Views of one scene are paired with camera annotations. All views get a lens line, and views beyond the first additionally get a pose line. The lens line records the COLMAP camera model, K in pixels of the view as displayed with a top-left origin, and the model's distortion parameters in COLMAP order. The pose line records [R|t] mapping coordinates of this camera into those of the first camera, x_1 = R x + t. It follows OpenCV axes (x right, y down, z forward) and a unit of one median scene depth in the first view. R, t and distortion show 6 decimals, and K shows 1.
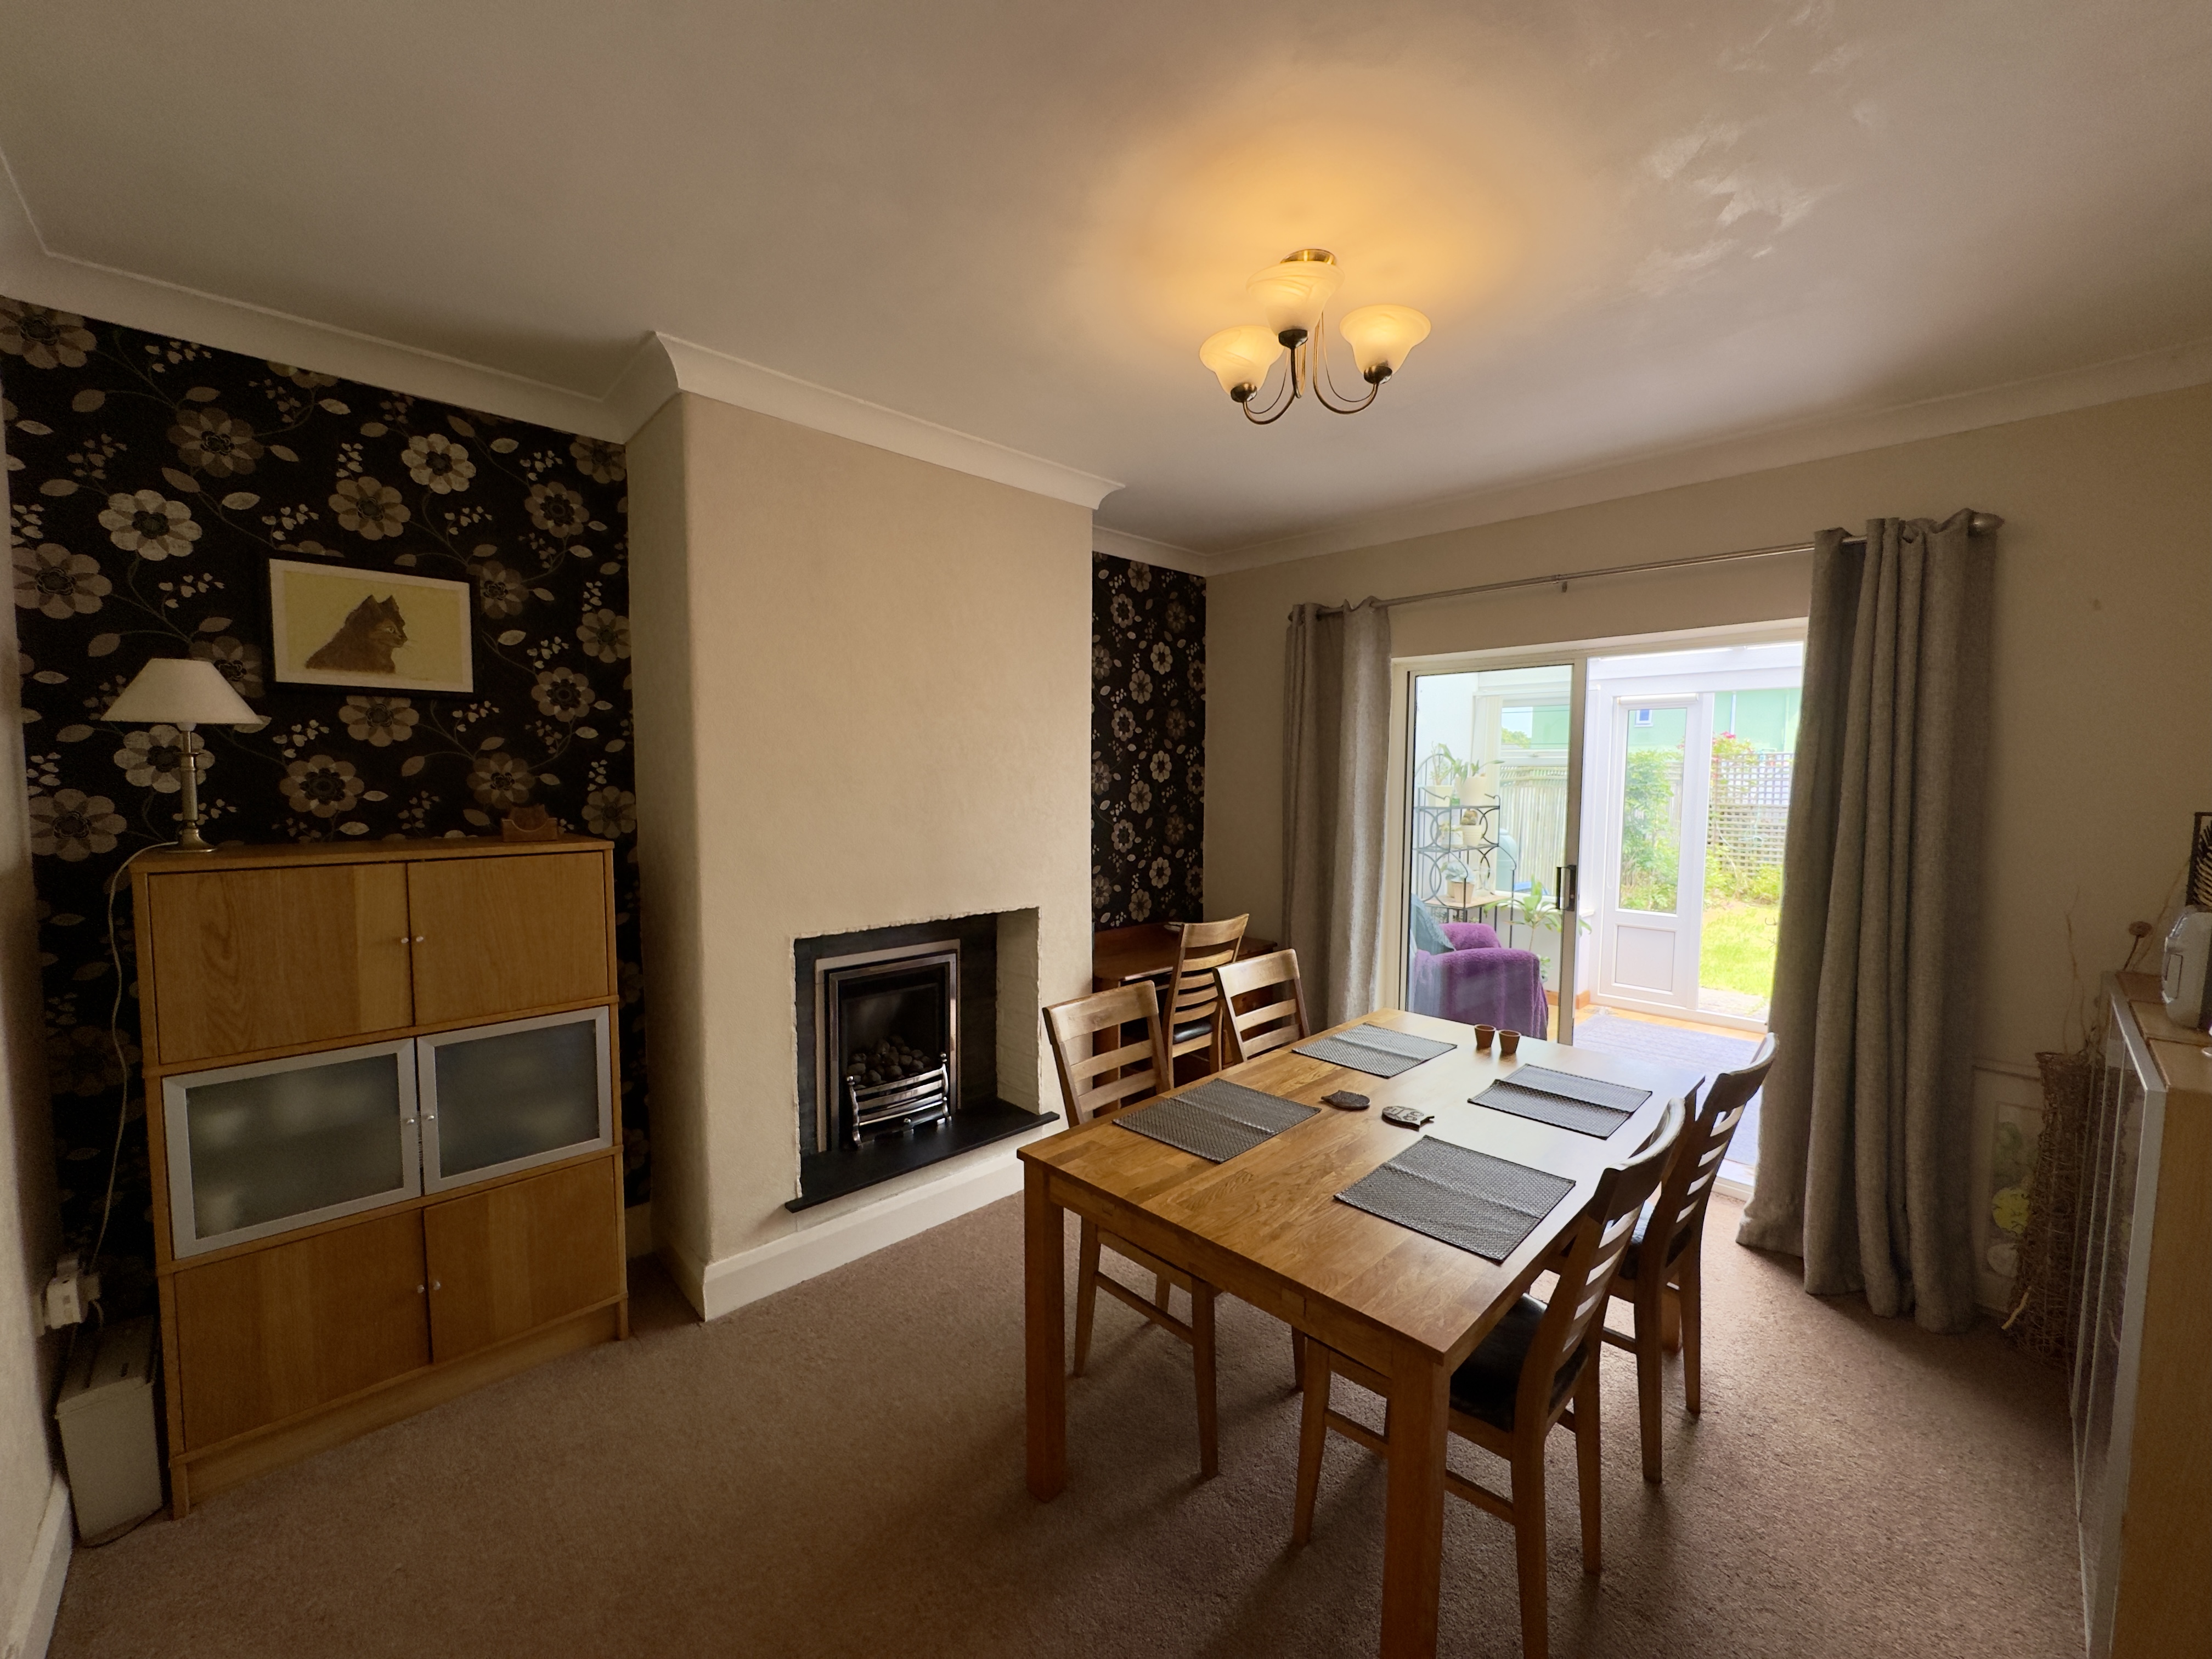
lens RADIAL K [[895.7, 0, 1121.3], [0, 895.7, 836.0], [0, 0, 1]] dist [-0.001668, -0.000088]
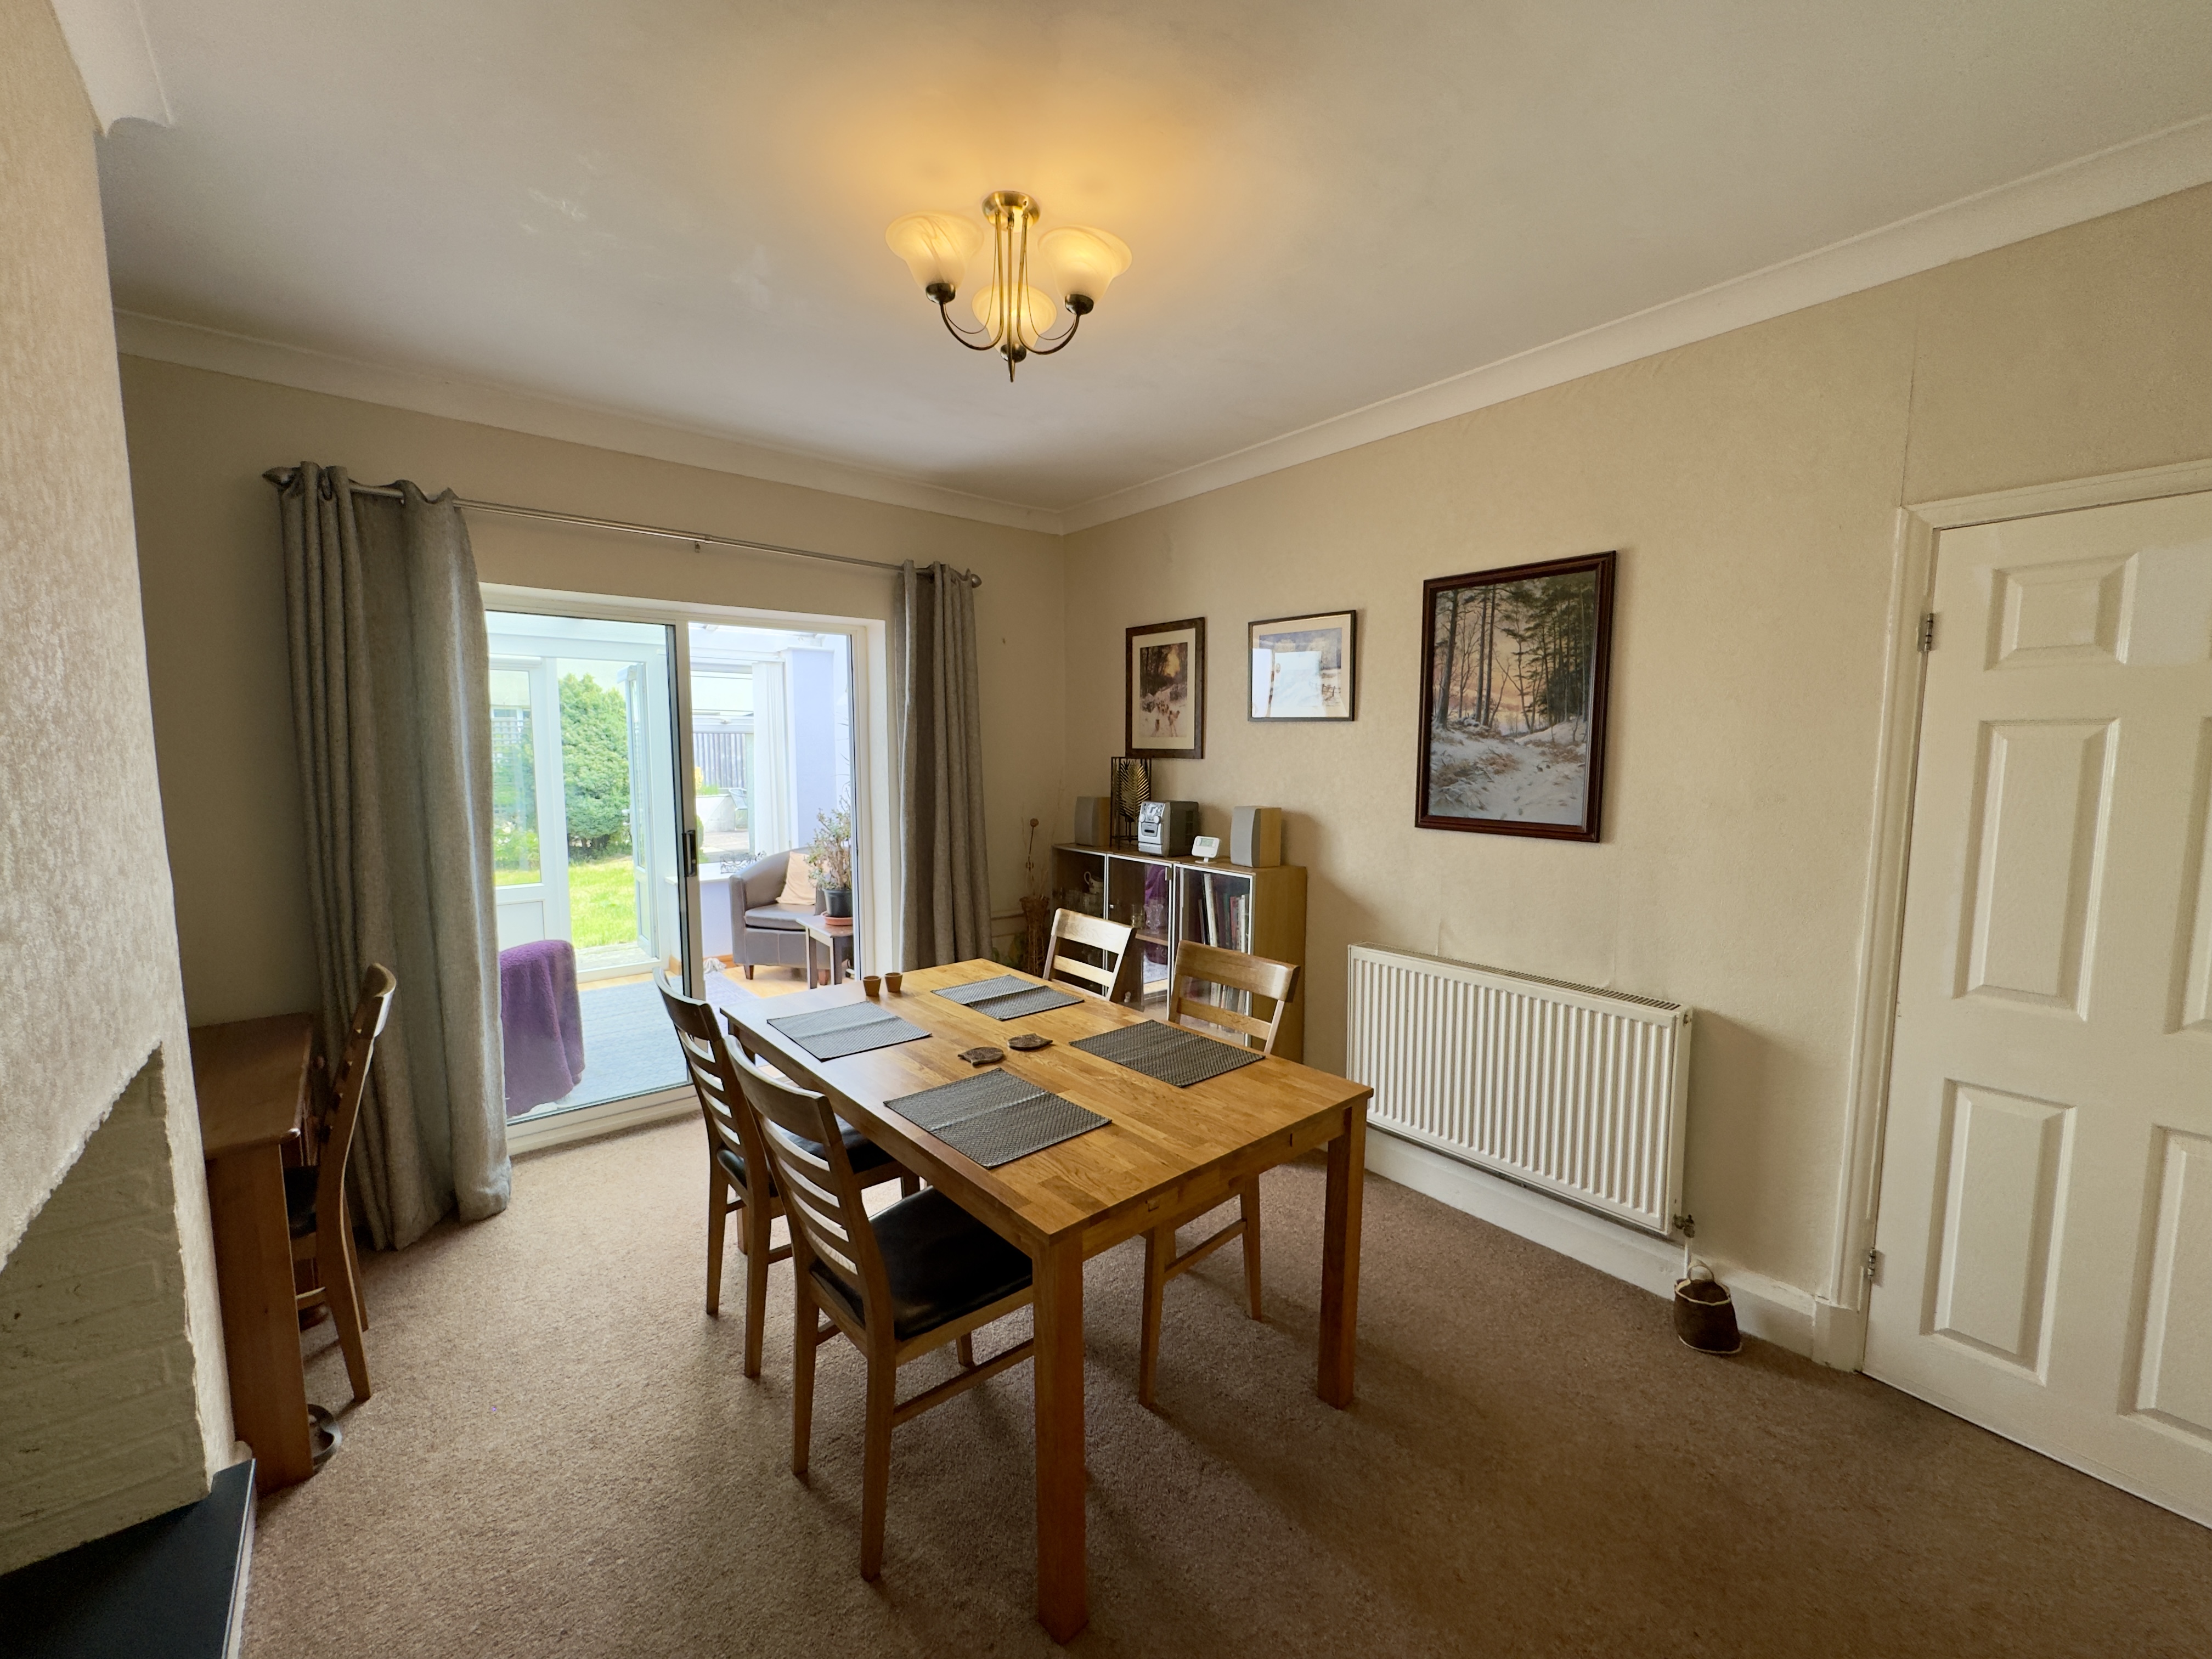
lens RADIAL K [[881.0, 0, 1104.4], [0, 881.0, 828.3], [0, 0, 1]] dist [-0.004499, -0.000316]
pose [[0.078955, -0.098839, 0.991966, -0.708822], [0.068476, 0.993260, 0.093518, -0.047645], [-0.994524, 0.060542, 0.085191, 0.760378]]
